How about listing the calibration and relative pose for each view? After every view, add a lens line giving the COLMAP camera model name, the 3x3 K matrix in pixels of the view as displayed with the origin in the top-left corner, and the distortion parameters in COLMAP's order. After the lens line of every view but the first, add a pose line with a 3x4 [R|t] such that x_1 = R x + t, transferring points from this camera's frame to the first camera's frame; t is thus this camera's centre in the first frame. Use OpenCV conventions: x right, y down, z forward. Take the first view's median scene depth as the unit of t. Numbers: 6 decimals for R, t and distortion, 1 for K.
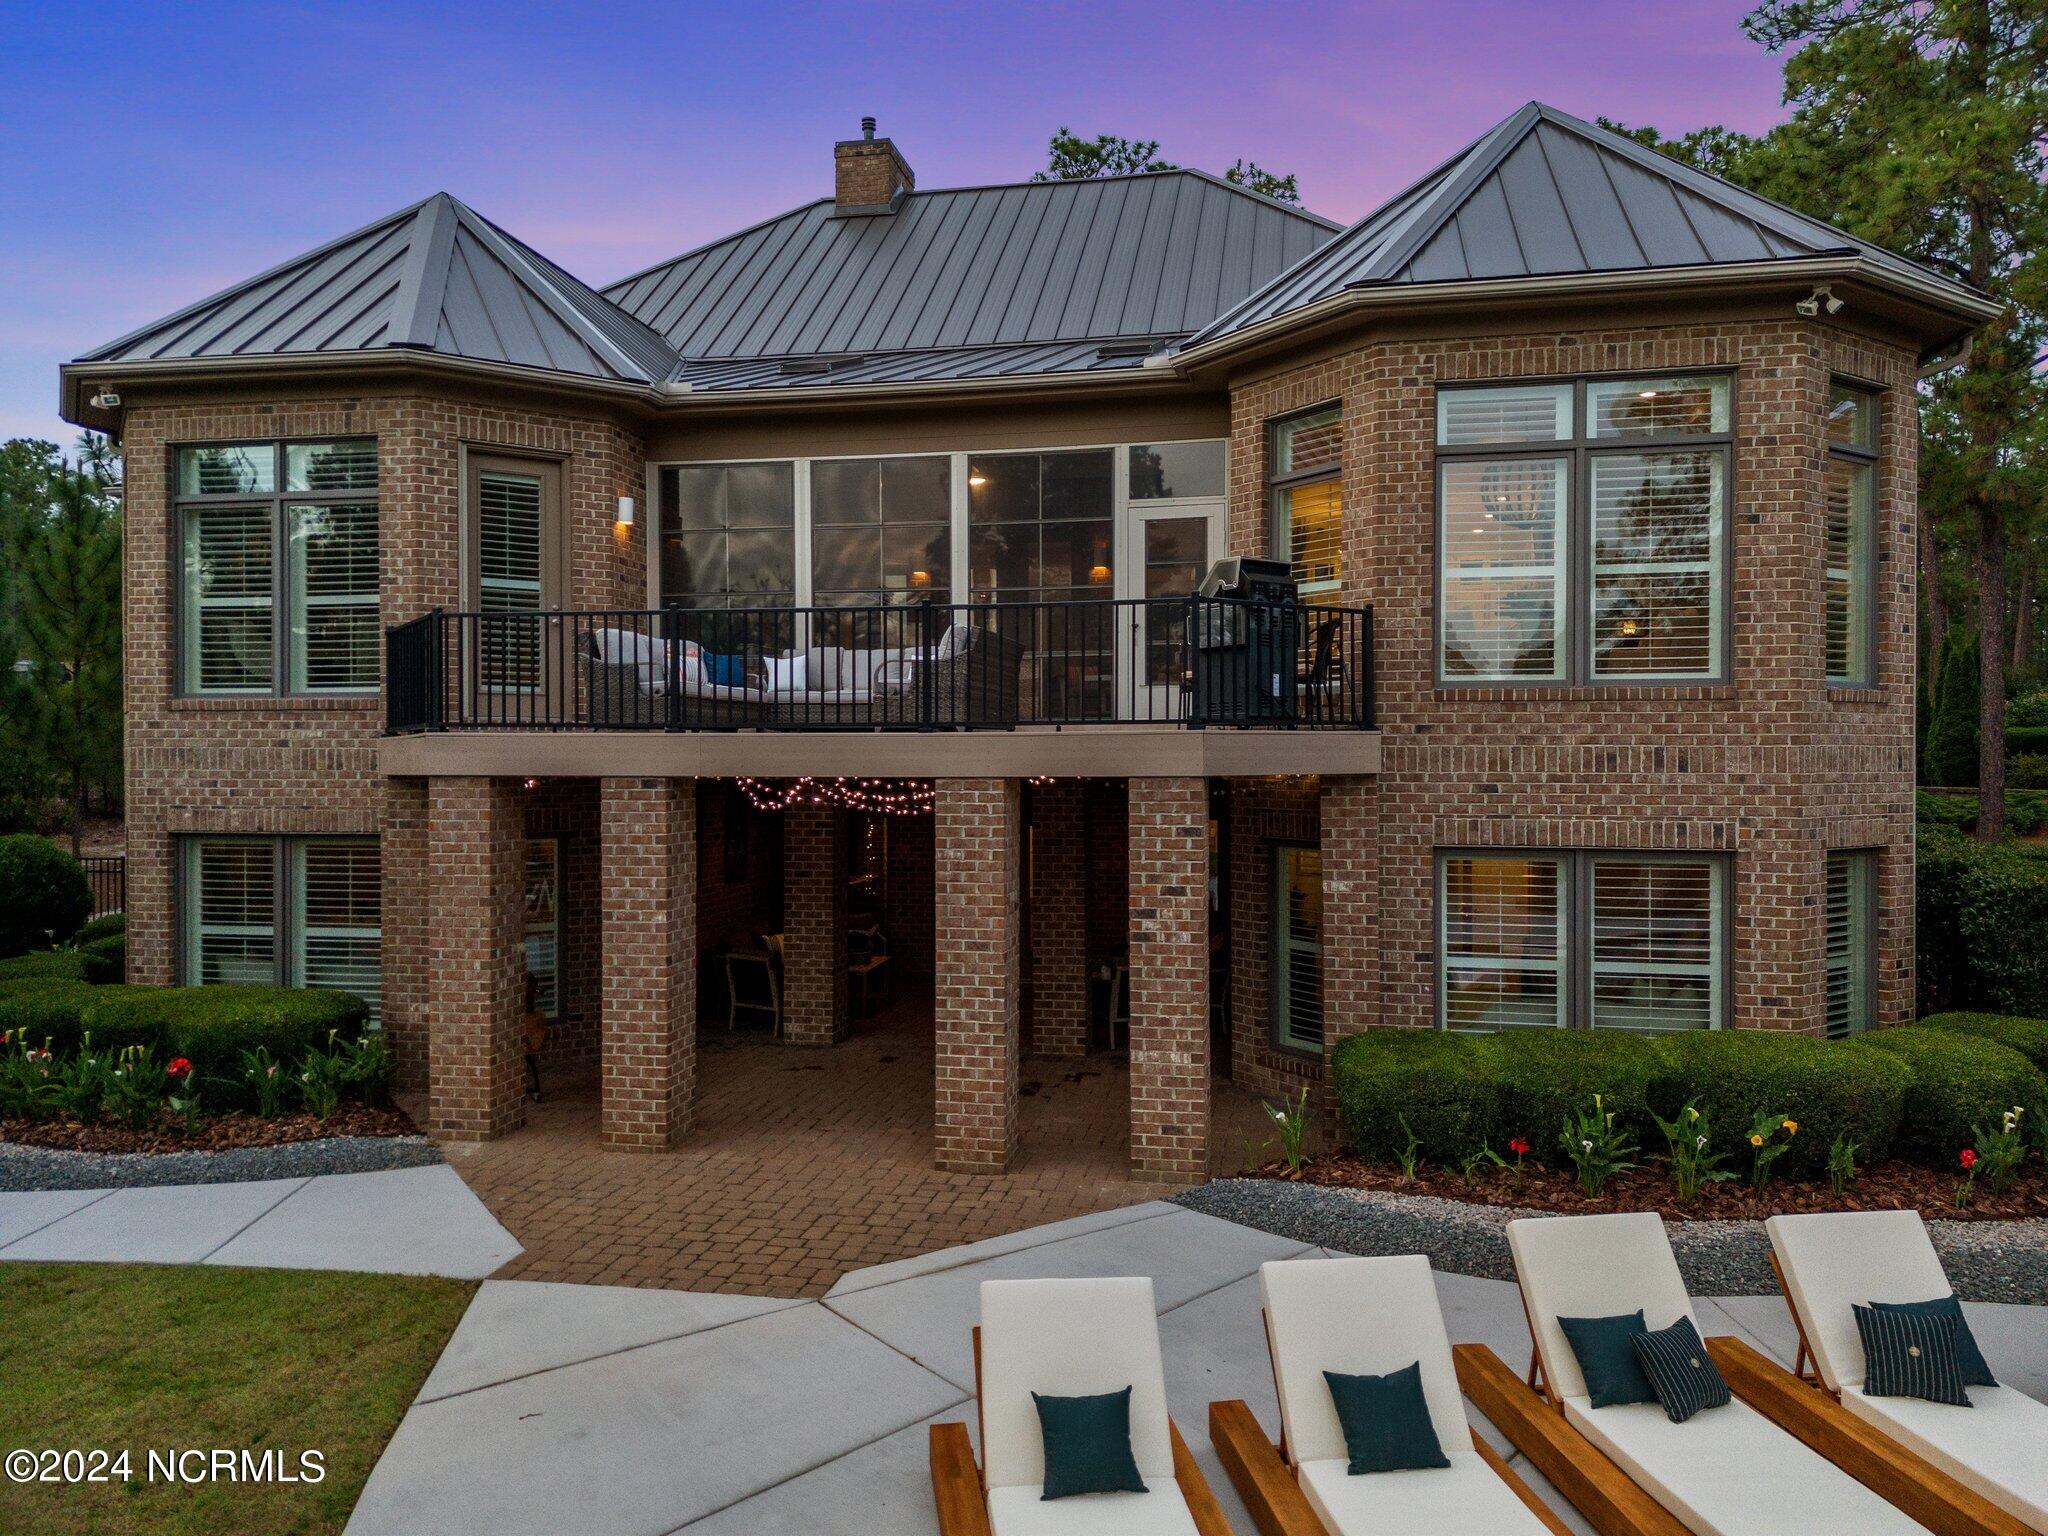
lens RADIAL K [[1435.6, 0, 1025.4], [0, 1435.6, 766.4], [0, 0, 1]] dist [0.050506, -0.037575]
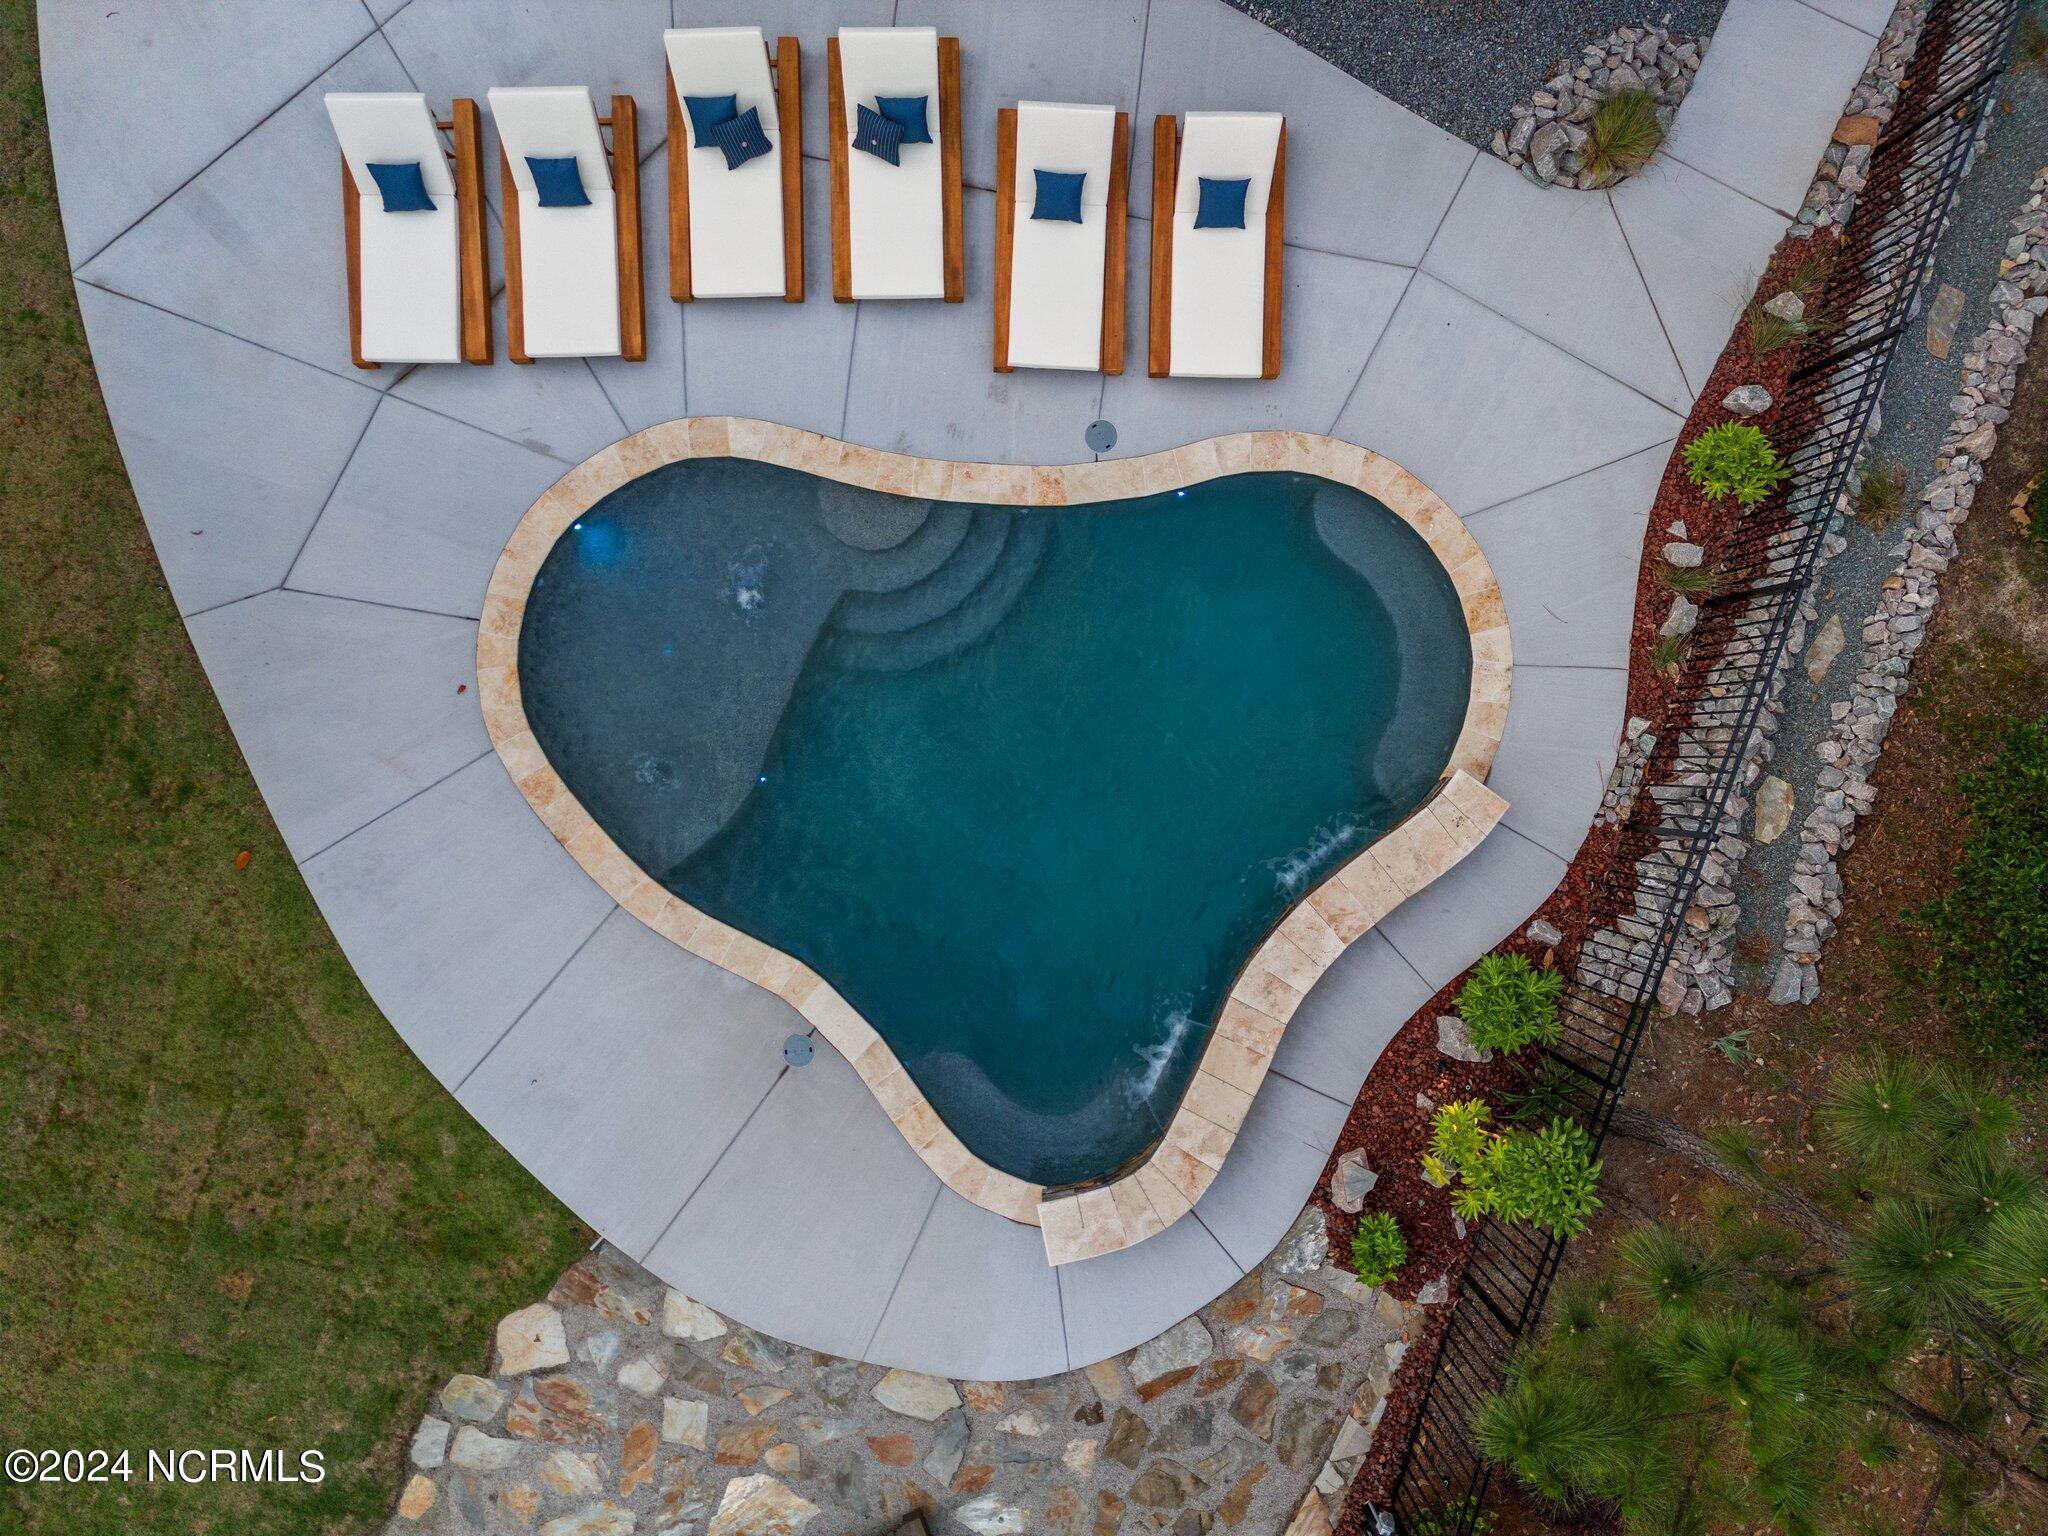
lens RADIAL K [[1435.6, 0, 1022.0], [0, 1435.6, 767.9], [0, 0, 1]] dist [0.050506, -0.037575]
pose [[0.994675, 0.099103, 0.028303, 0.432680], [-0.029922, 0.014890, 0.999441, -0.737120], [0.098626, -0.994966, 0.017776, 0.112081]]
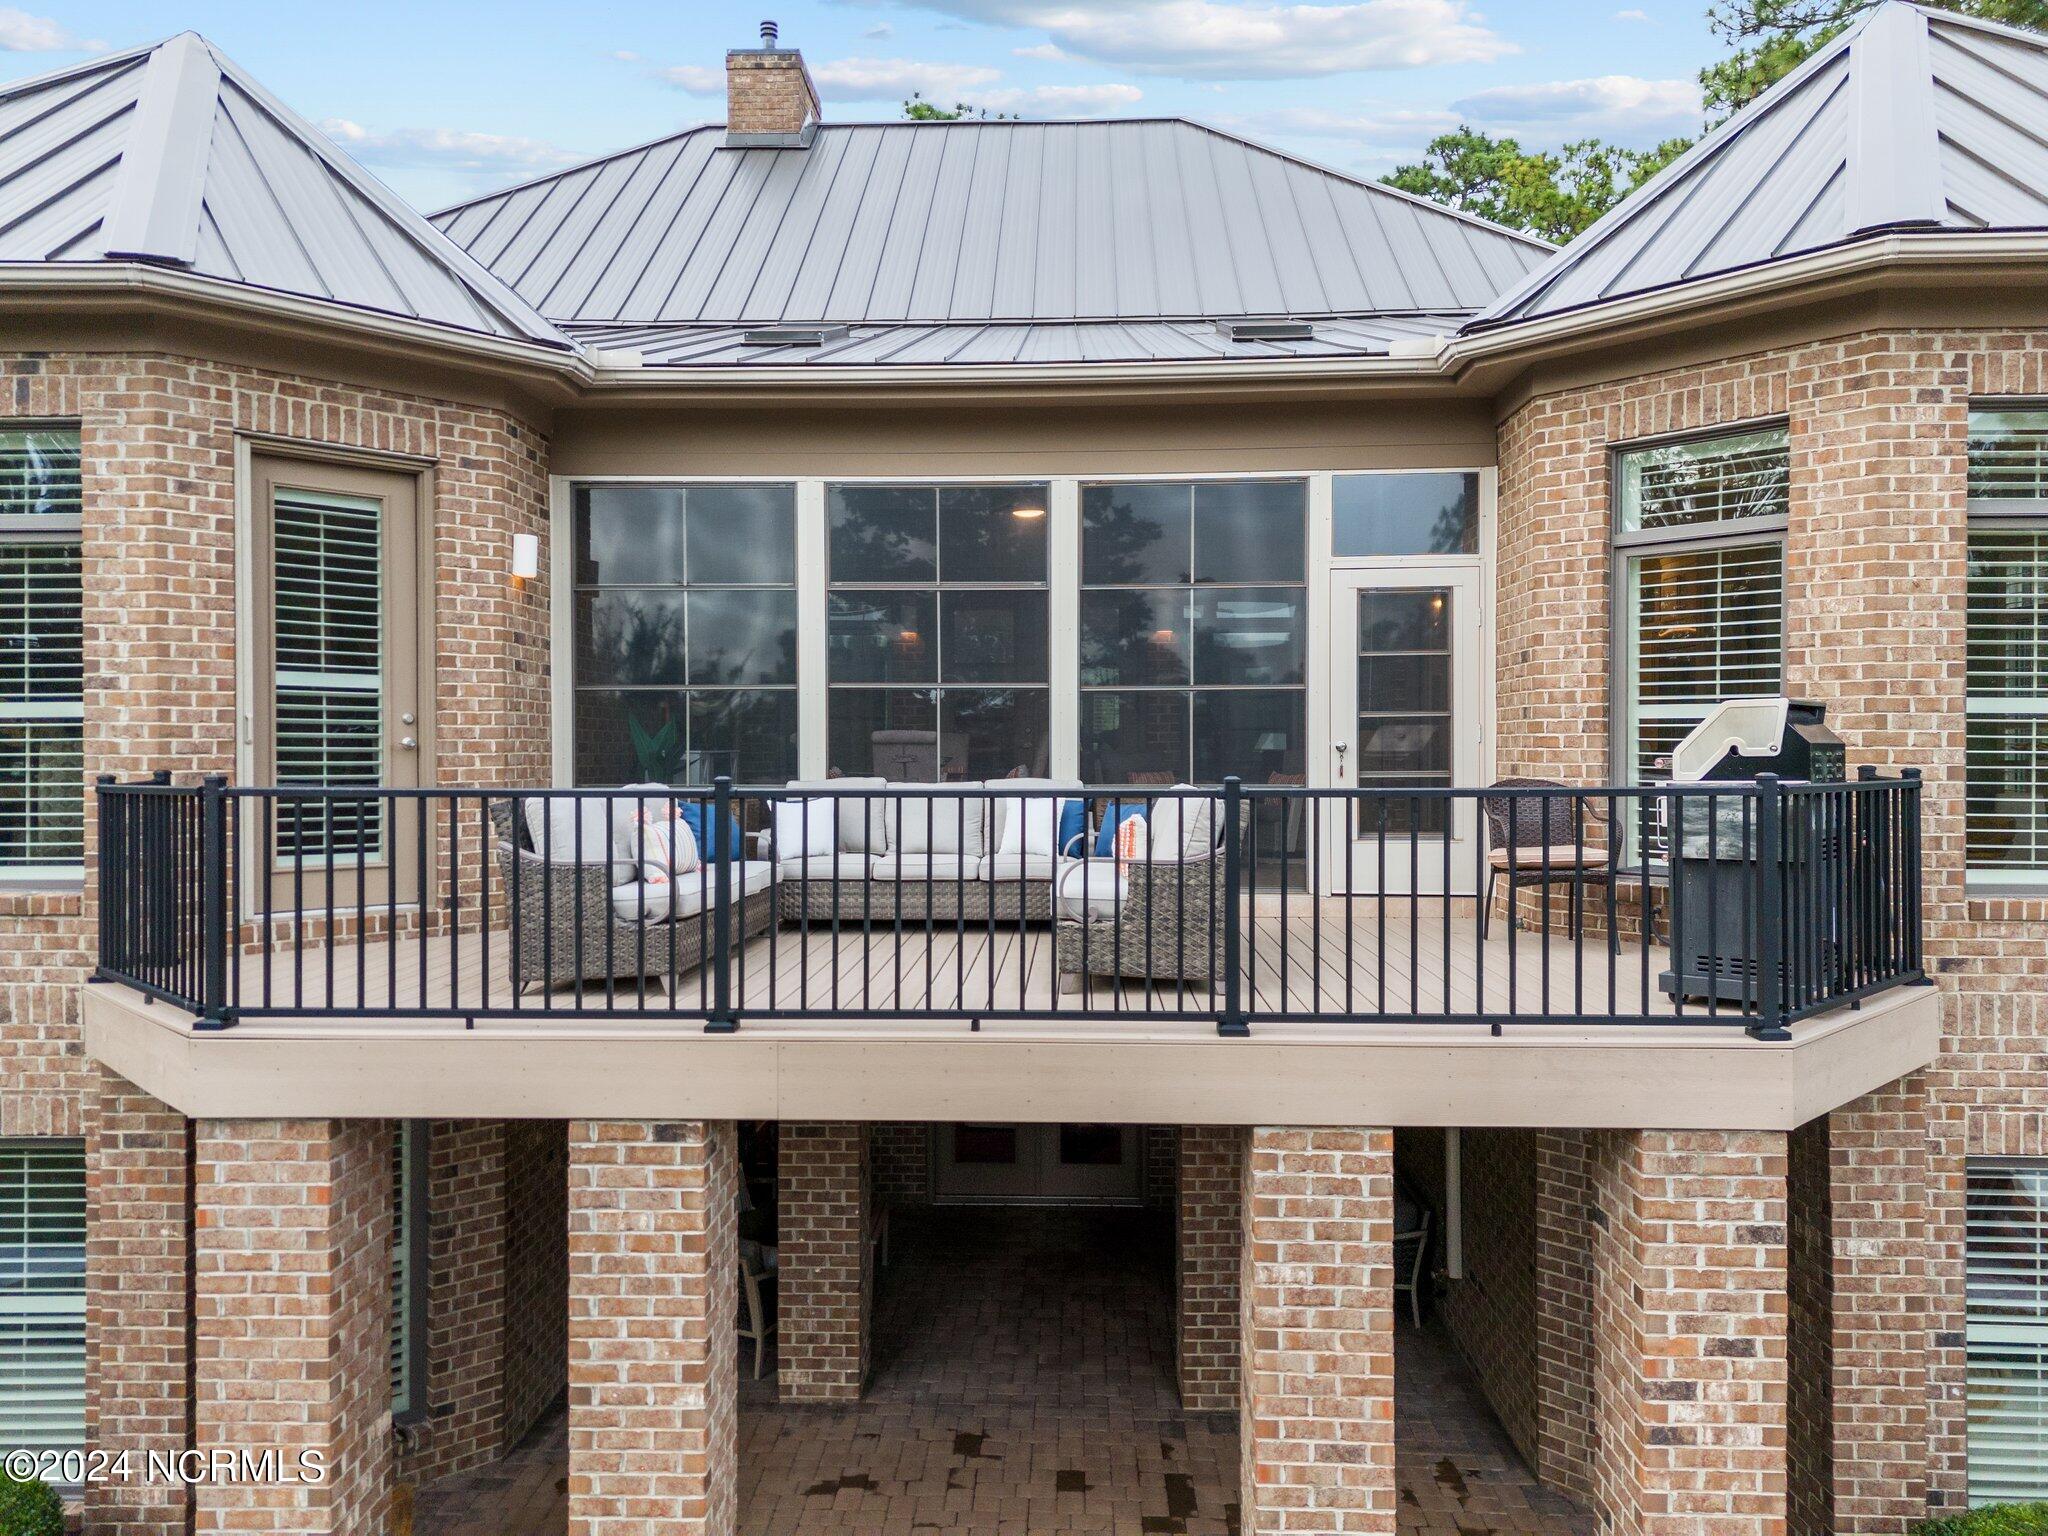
lens RADIAL K [[1435.6, 0, 1021.0], [0, 1435.6, 760.4], [0, 0, 1]] dist [0.050506, -0.037575]
pose [[0.987396, -0.001340, 0.158262, -0.205551], [0.001516, 0.999998, -0.000993, -0.110826], [-0.158260, 0.001221, 0.987397, 0.448244]]
